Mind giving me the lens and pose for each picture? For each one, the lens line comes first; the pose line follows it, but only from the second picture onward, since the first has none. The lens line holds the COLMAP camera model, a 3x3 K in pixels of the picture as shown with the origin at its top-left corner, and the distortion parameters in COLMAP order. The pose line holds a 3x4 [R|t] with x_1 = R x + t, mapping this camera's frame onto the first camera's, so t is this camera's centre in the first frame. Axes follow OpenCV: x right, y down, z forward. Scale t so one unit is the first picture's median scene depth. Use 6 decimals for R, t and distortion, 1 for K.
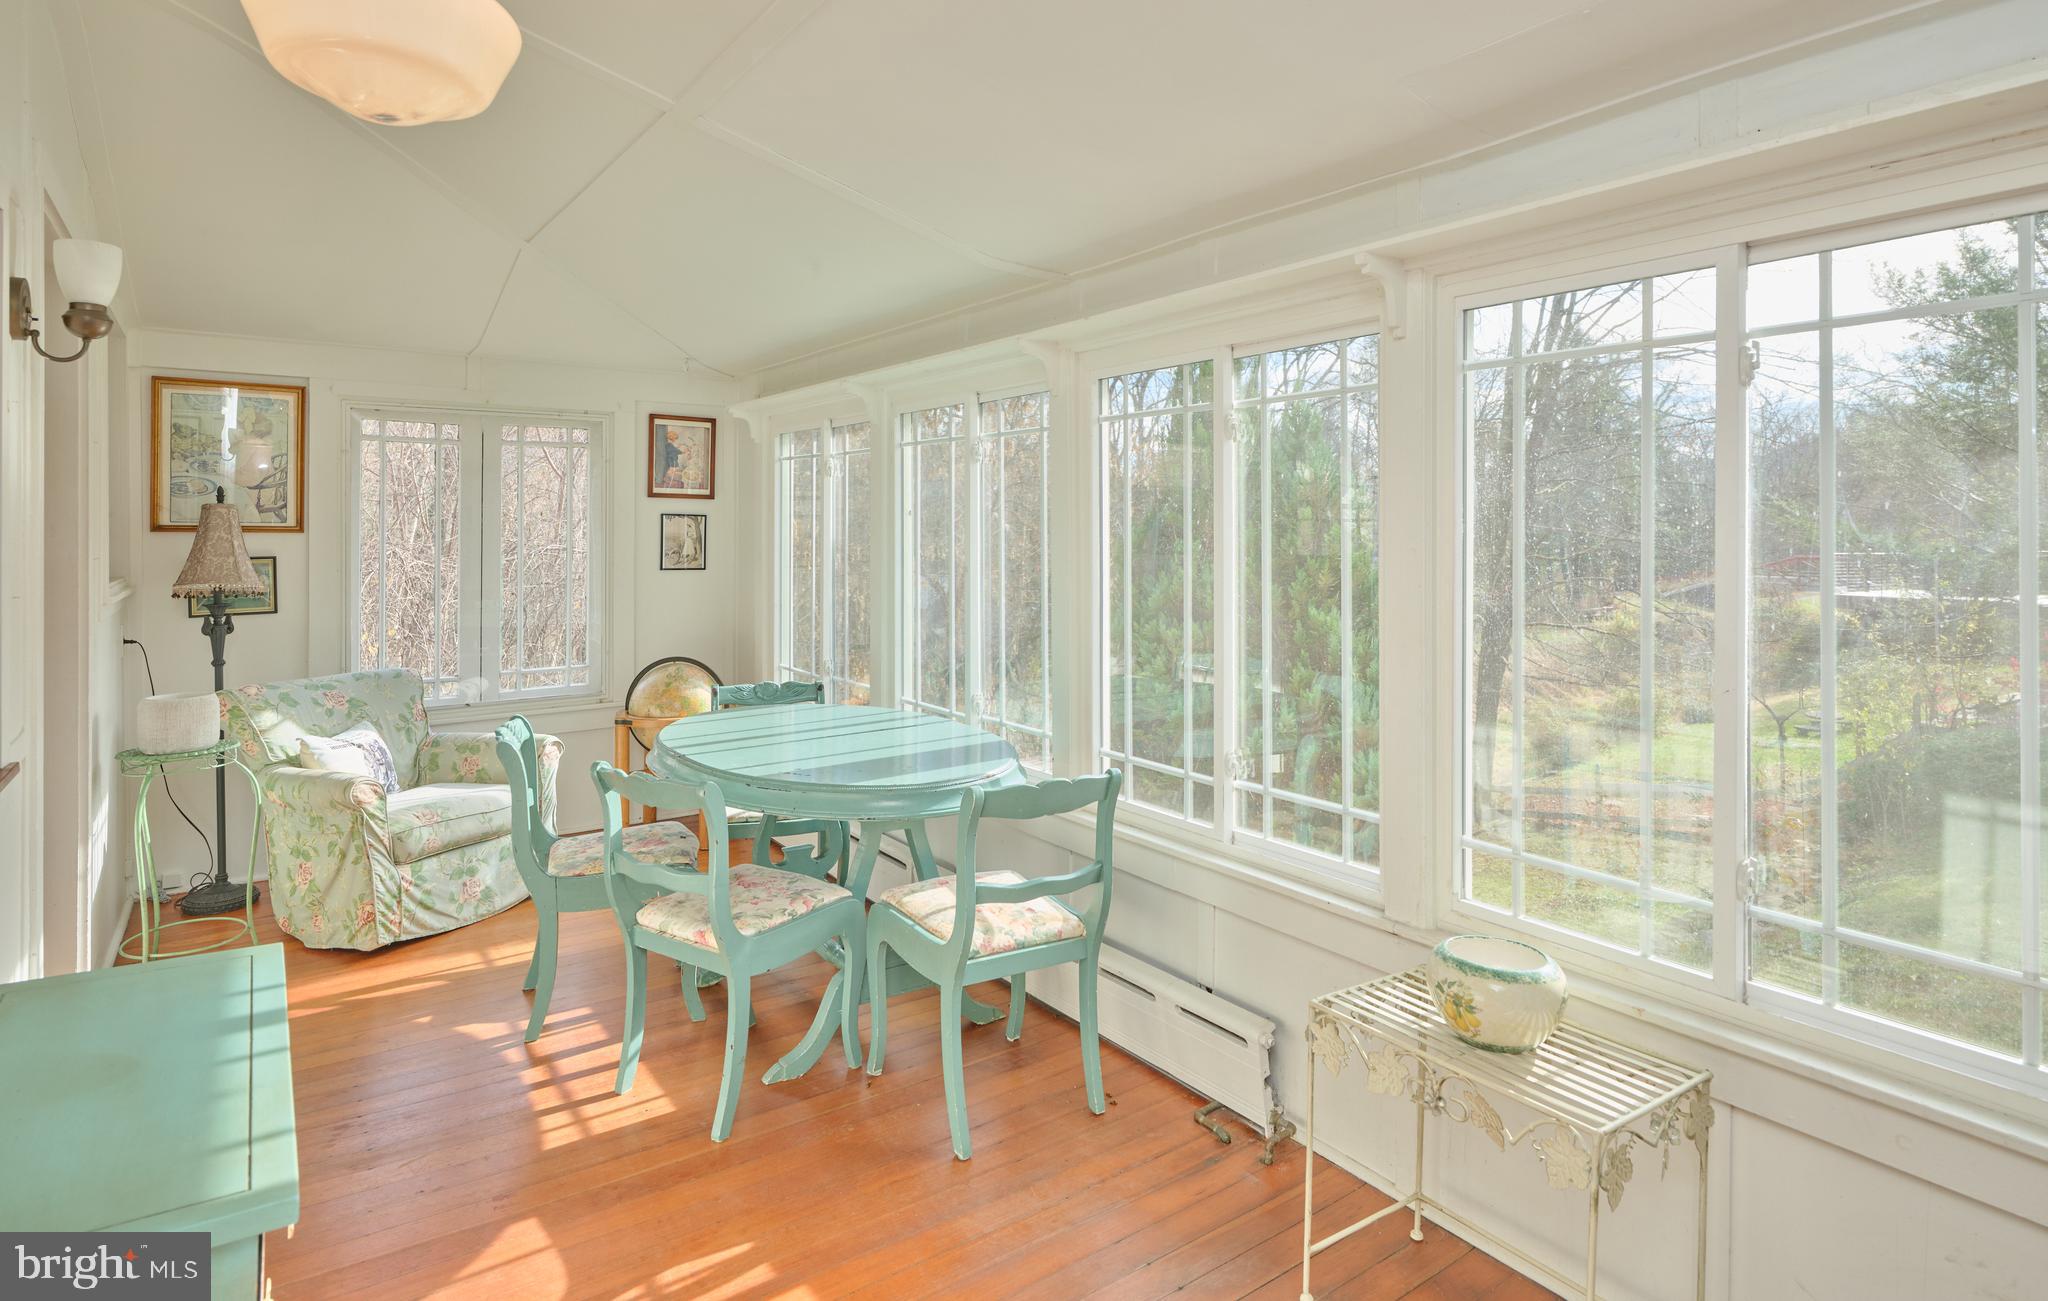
lens RADIAL K [[1092.4, 0, 1041.6], [0, 1092.4, 534.1], [0, 0, 1]] dist [0.002054, -0.000964]
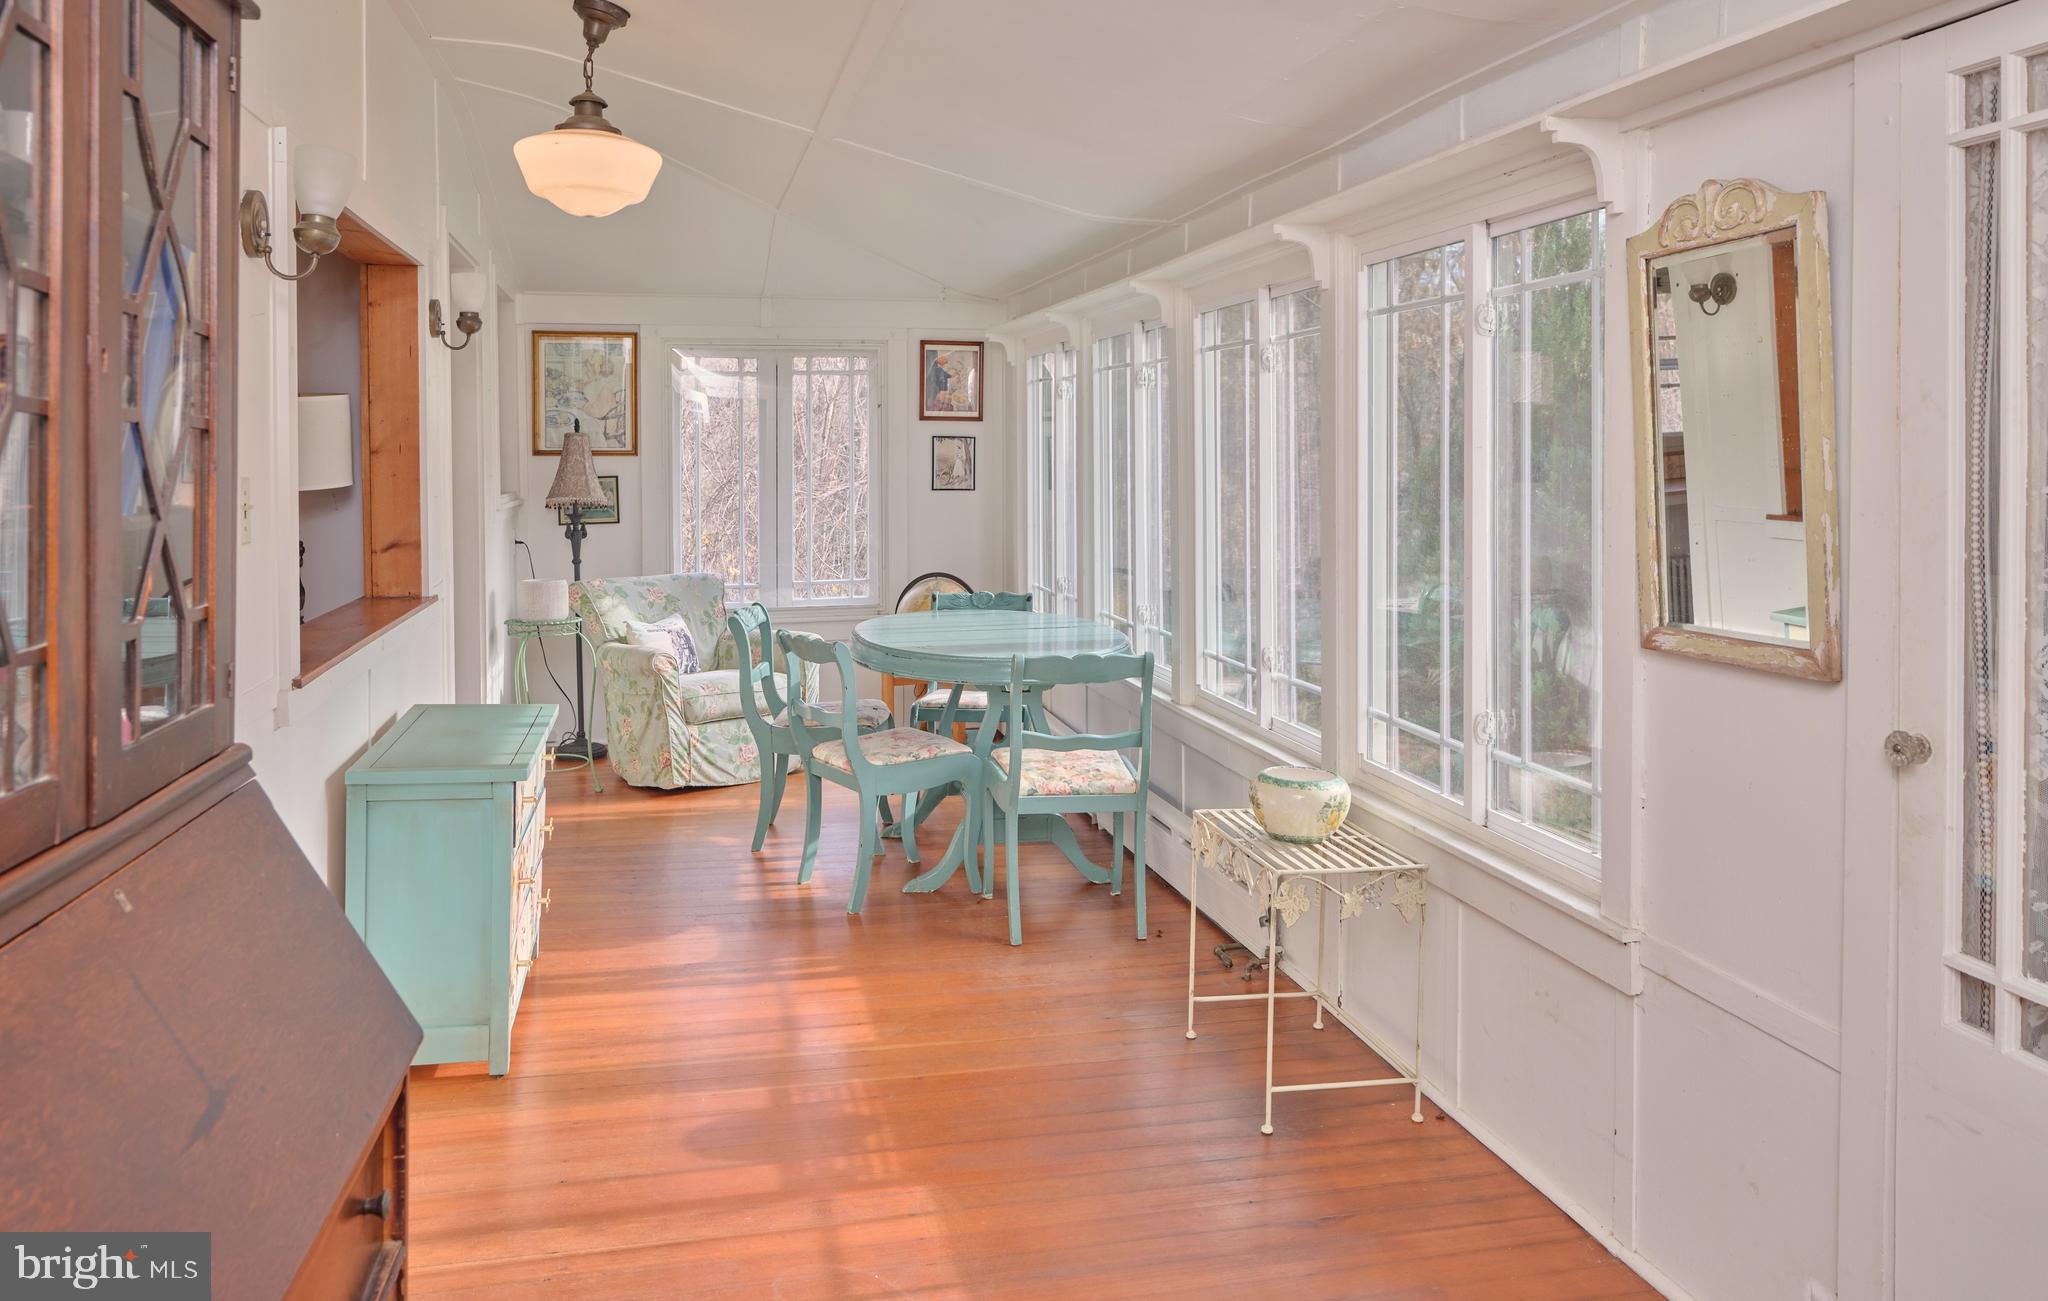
lens RADIAL K [[1500.4, 0, 1021.5], [0, 1500.4, 491.3], [0, 0, 1]] dist [-0.003910, -0.000489]
pose [[0.919566, 0.005201, -0.392900, 0.376885], [0.004686, 0.999696, 0.024201, -0.000357], [0.392907, -0.024096, 0.919263, -0.361104]]
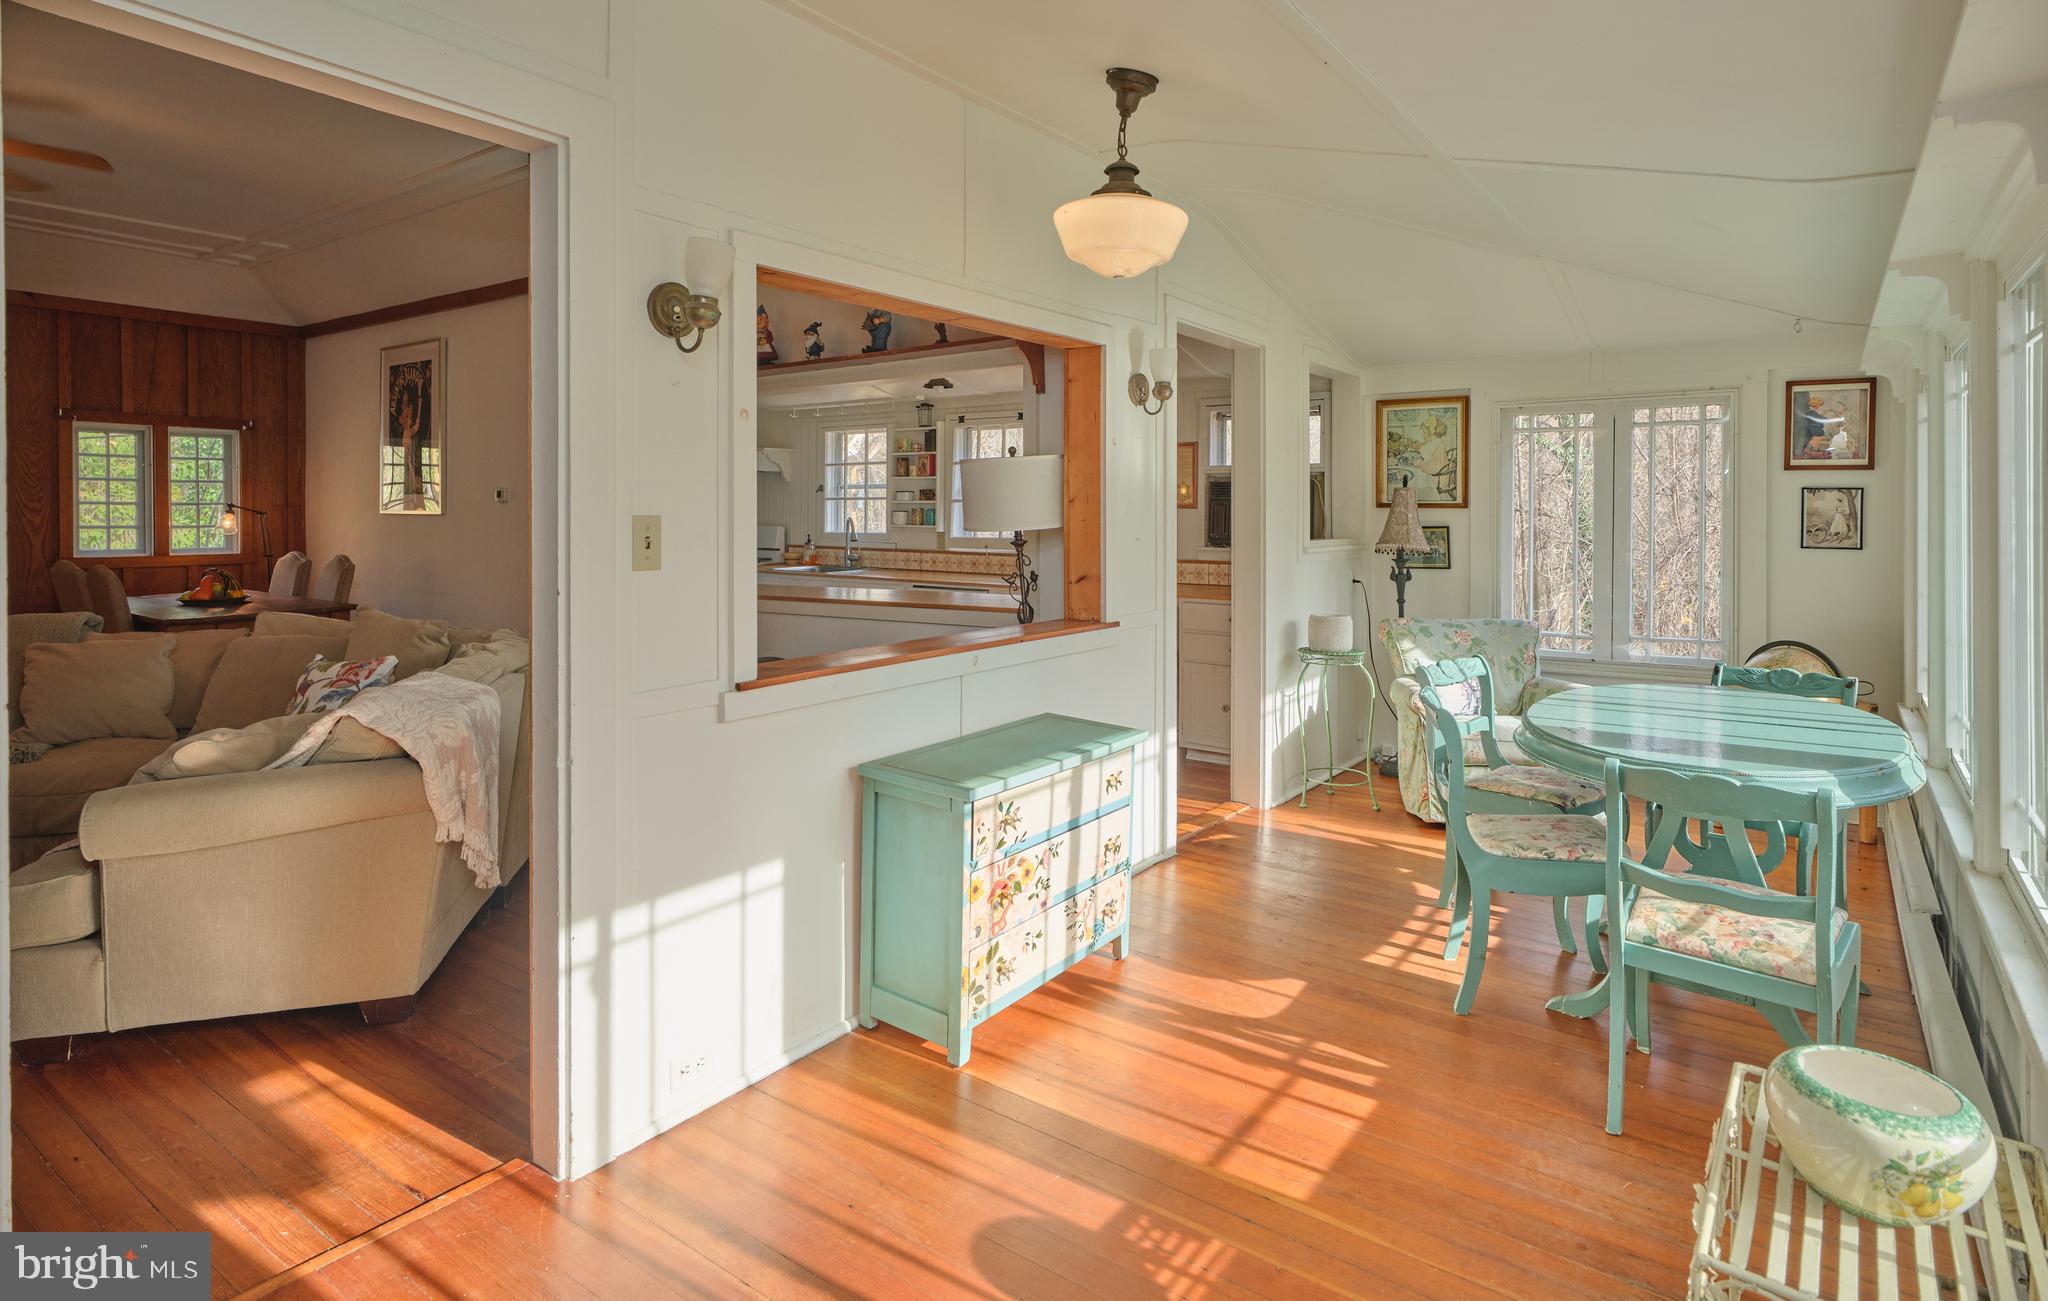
lens RADIAL K [[1091.0, 0, 1037.2], [0, 1091.0, 512.6], [0, 0, 1]] dist [0.002717, 0.000586]
pose [[0.314465, 0.000320, -0.949269, 0.428529], [-0.002749, 0.999996, -0.000574, 0.006564], [0.949265, 0.002790, 0.314464, 0.117462]]
